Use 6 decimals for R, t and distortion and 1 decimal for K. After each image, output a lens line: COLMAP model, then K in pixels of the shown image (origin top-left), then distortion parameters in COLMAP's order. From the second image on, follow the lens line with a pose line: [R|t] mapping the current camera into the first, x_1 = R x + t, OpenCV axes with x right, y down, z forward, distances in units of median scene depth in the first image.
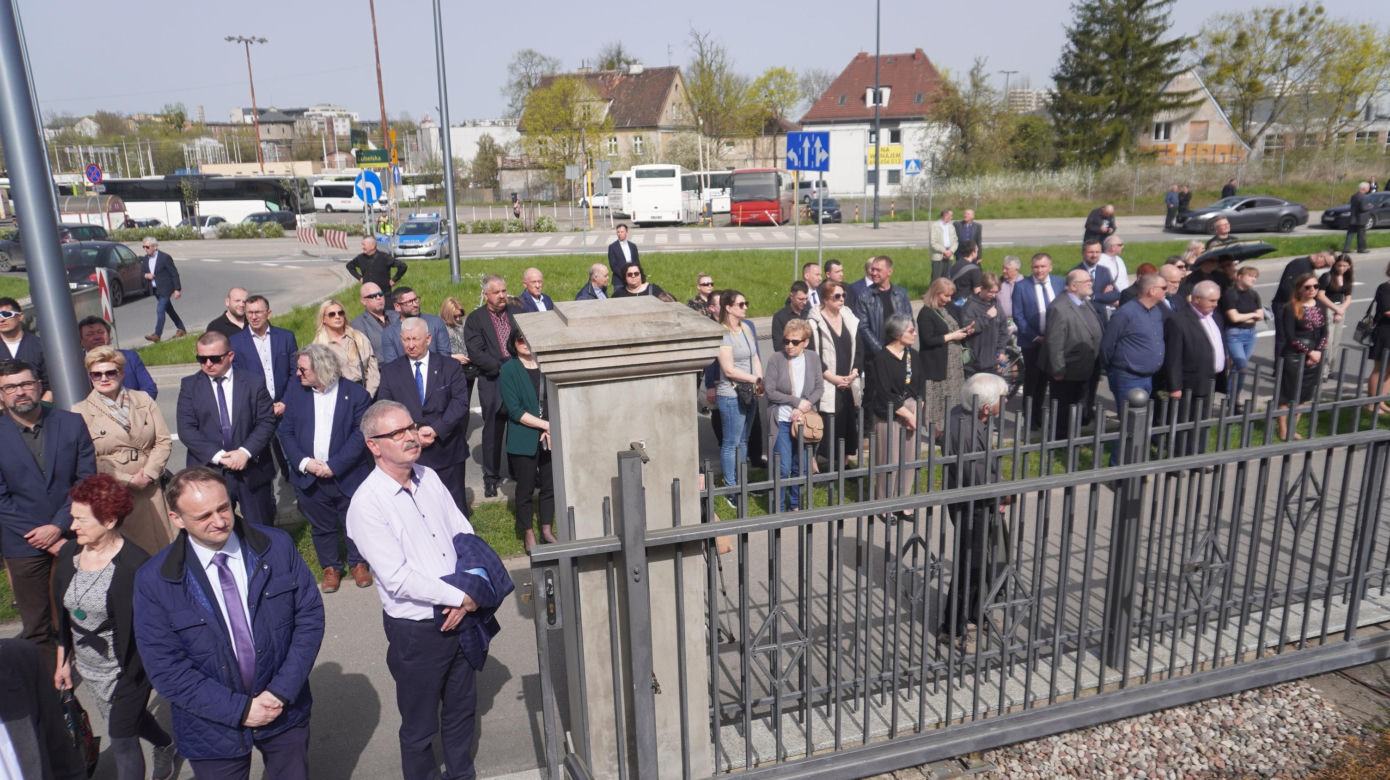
lens RADIAL K [[941.4, 0, 687.9], [0, 941.4, 392.4], [0, 0, 1]] dist [-0.046461, 0.039704]
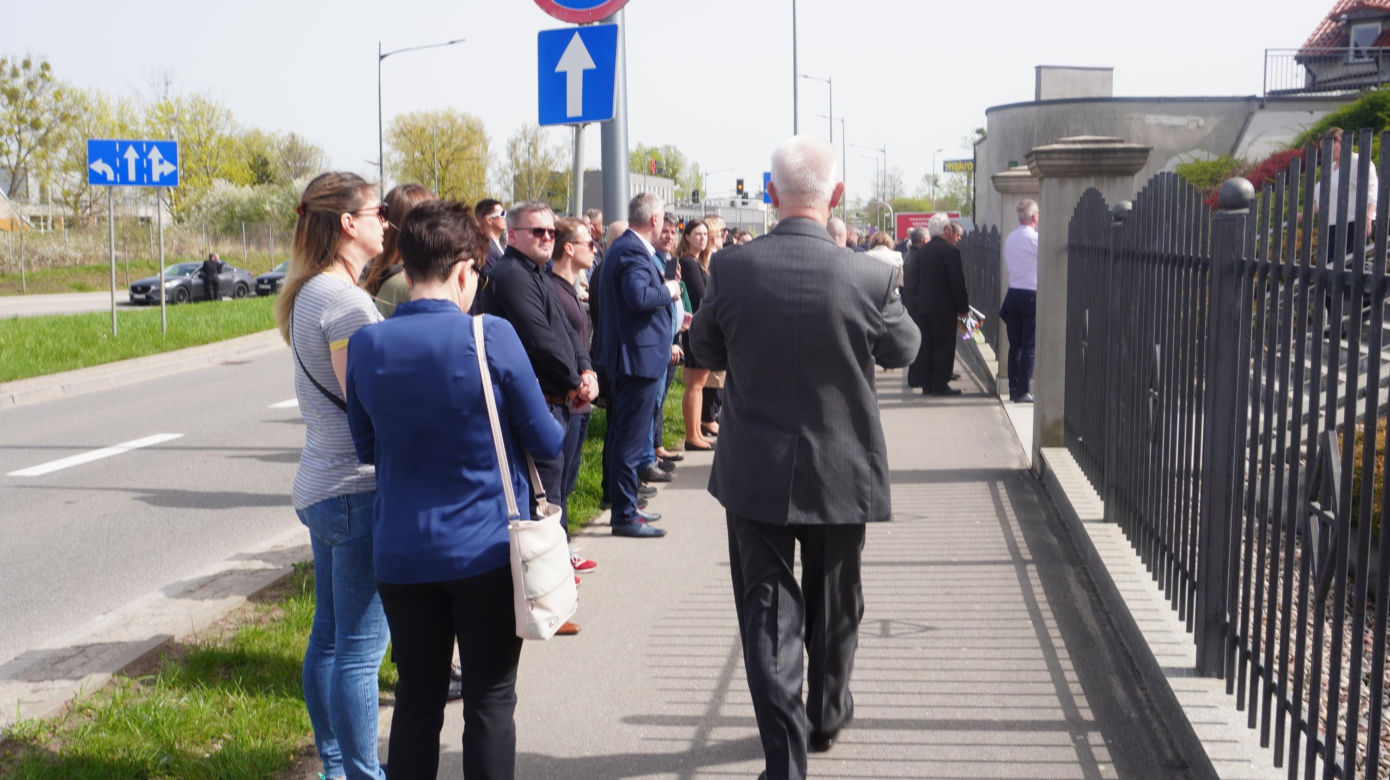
lens RADIAL K [[1360.2, 0, 683.0], [0, 1360.2, 390.2], [0, 0, 1]] dist [-0.002322, 0.000000]
pose [[0.449076, -0.076570, 0.890207, -0.193438], [0.209646, 0.977537, -0.021676, 0.017634], [-0.868550, 0.196363, 0.455041, 0.018218]]
